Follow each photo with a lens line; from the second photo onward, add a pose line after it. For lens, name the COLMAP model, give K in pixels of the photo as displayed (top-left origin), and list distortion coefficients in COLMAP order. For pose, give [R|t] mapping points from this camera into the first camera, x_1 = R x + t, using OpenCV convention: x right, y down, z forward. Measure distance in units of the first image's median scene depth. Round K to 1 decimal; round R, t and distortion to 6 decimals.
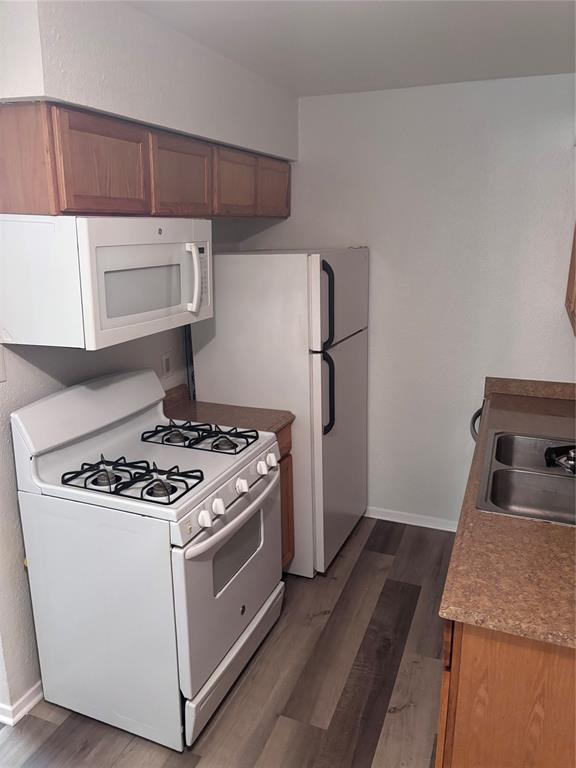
lens RADIAL K [[578.2, 0, 294.7], [0, 578.2, 386.5], [0, 0, 1]] dist [0.043236, -0.044673]
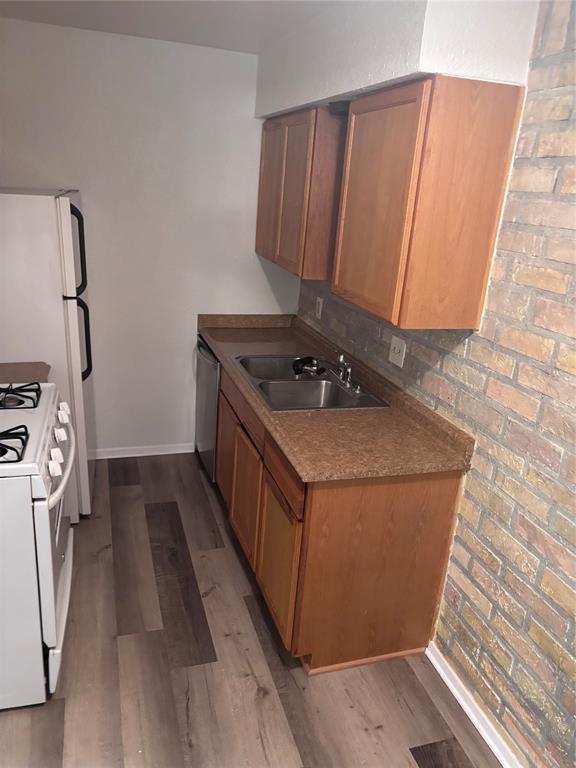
lens RADIAL K [[578.2, 0, 287.6], [0, 578.2, 384.9], [0, 0, 1]] dist [0.043236, -0.044673]
pose [[0.779126, -0.143579, 0.610203, -0.335762], [0.088654, 0.988870, 0.119482, 0.001370], [-0.620567, -0.038995, 0.783183, -0.021024]]
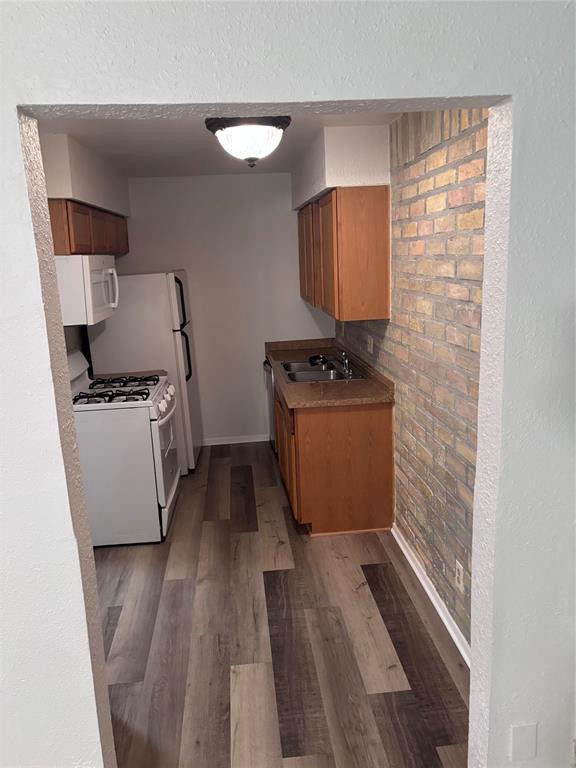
lens RADIAL K [[578.2, 0, 287.9], [0, 578.2, 380.1], [0, 0, 1]] dist [0.043236, -0.044673]
pose [[0.894391, -0.128421, 0.428455, -0.460079], [0.156280, 0.987247, -0.030324, 0.204003], [-0.419097, 0.094080, 0.903054, -0.715211]]
